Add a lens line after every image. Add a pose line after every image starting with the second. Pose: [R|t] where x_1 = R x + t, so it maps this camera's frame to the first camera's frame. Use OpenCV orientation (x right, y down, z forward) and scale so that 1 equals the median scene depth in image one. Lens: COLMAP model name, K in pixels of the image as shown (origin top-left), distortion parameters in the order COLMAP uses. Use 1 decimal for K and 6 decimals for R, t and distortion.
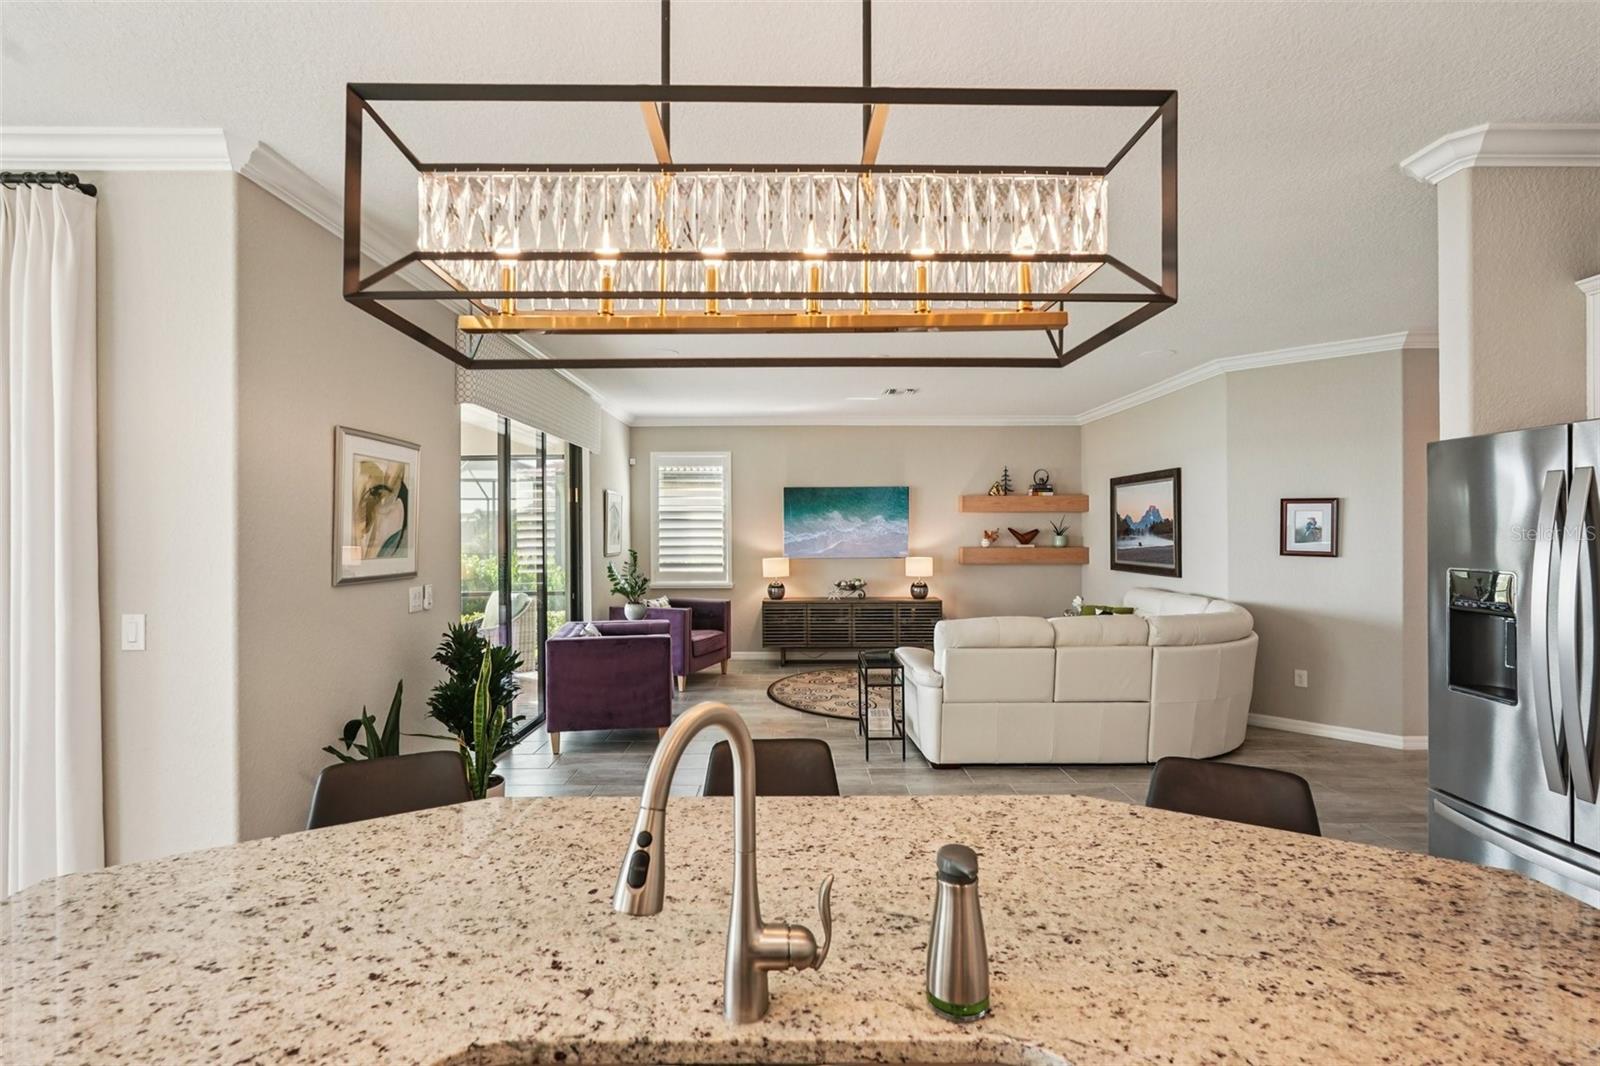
lens RADIAL K [[735.2, 0, 802.9], [0, 735.2, 529.6], [0, 0, 1]] dist [-0.012766, 0.005202]
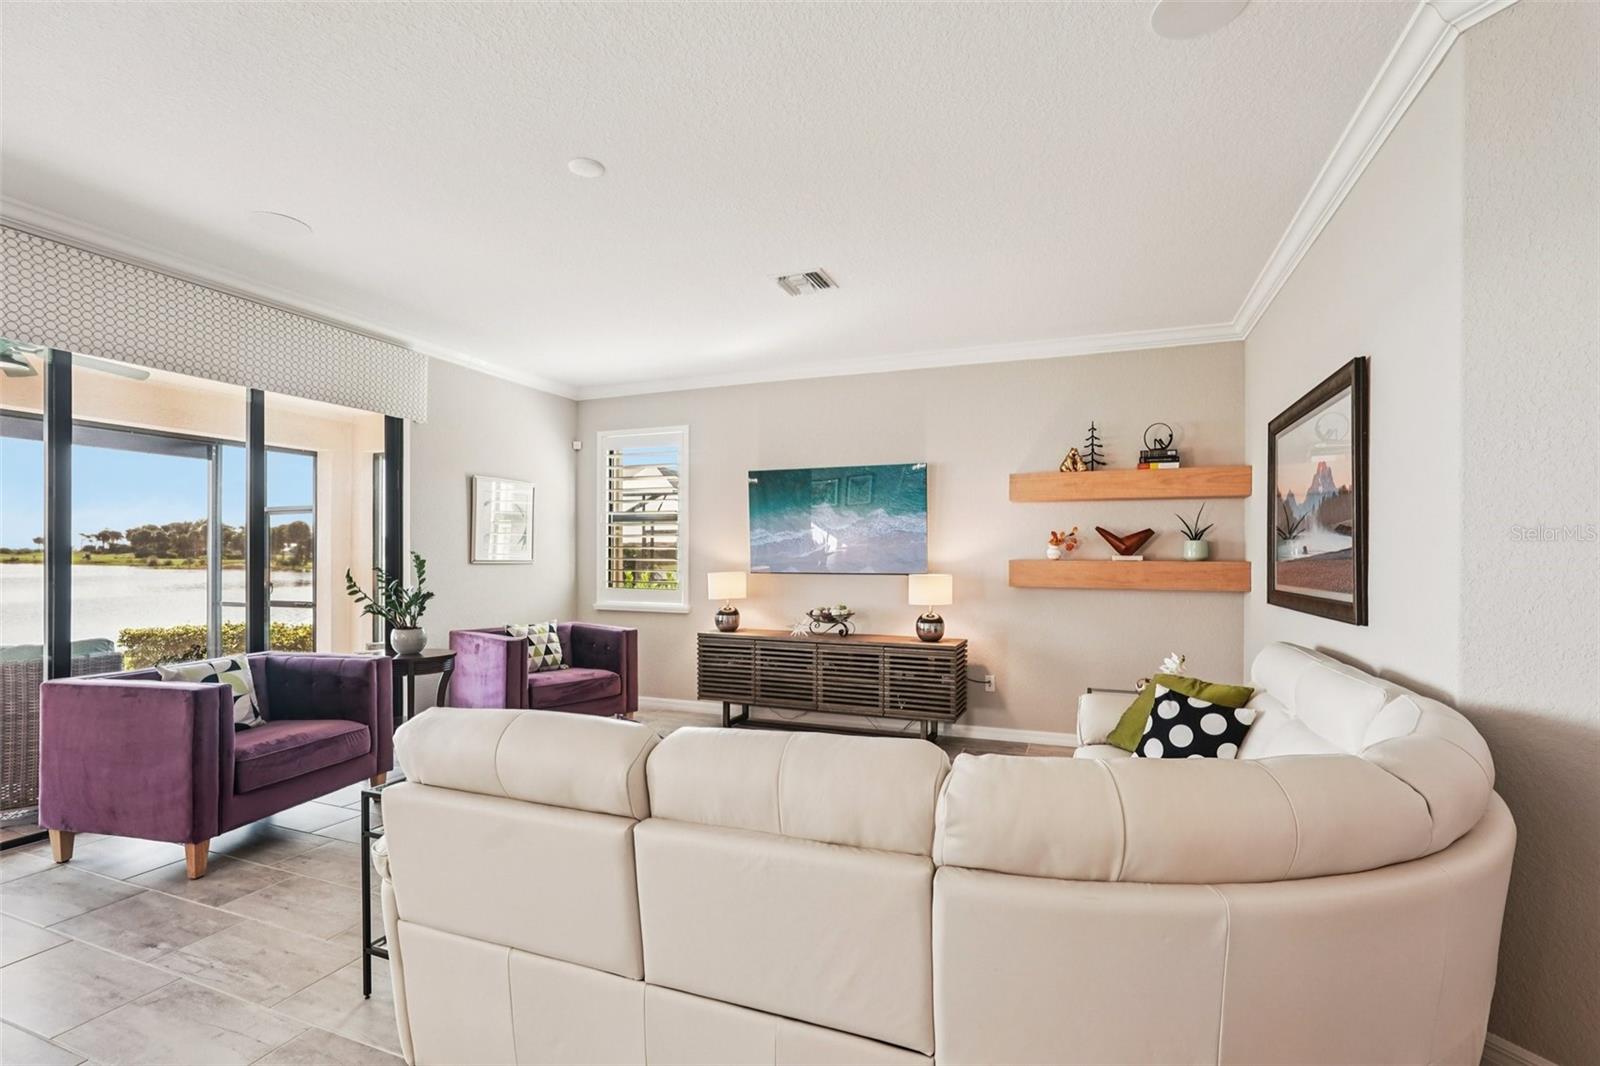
lens RADIAL K [[735.2, 0, 796.9], [0, 735.2, 543.3], [0, 0, 1]] dist [-0.012766, 0.005202]
pose [[0.928322, 0.001835, -0.371772, 0.279885], [-0.007468, 0.999878, -0.013712, 0.020529], [0.371701, 0.015506, 0.928223, 0.376306]]
